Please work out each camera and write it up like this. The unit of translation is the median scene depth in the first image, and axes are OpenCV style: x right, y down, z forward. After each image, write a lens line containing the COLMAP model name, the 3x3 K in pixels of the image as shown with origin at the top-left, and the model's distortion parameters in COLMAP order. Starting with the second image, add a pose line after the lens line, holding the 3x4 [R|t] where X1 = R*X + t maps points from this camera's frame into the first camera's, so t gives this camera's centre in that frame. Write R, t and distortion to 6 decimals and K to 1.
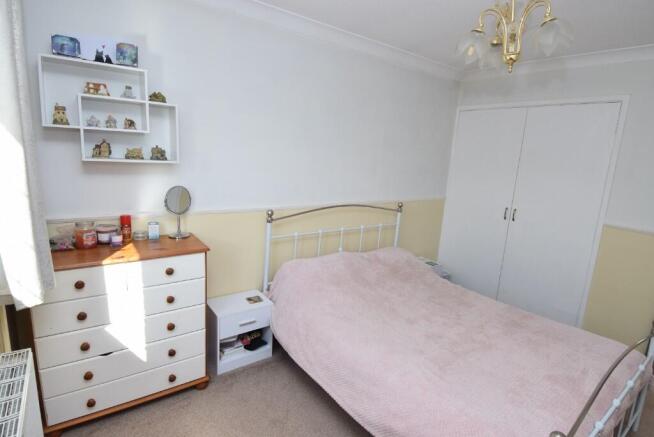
lens RADIAL K [[344.8, 0, 327.0], [0, 344.8, 218.5], [0, 0, 1]] dist [-0.001994, -0.001408]
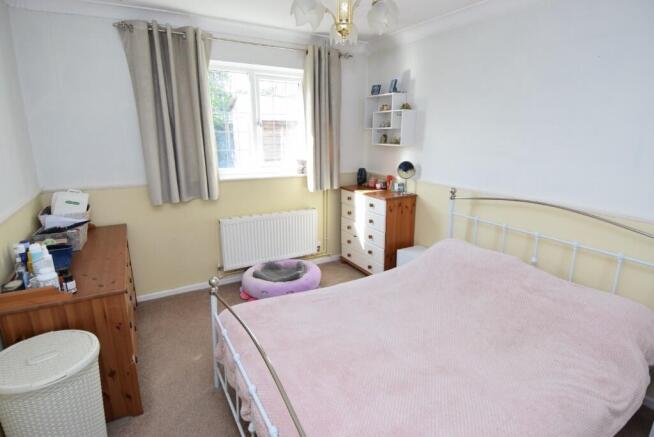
lens RADIAL K [[344.8, 0, 327.0], [0, 344.8, 218.5], [0, 0, 1]] dist [-0.001994, -0.001408]
pose [[-0.142153, 0.183872, -0.972617, 1.257698], [-0.197210, 0.957635, 0.209863, -0.104099], [0.970000, 0.221643, -0.099869, 0.911119]]
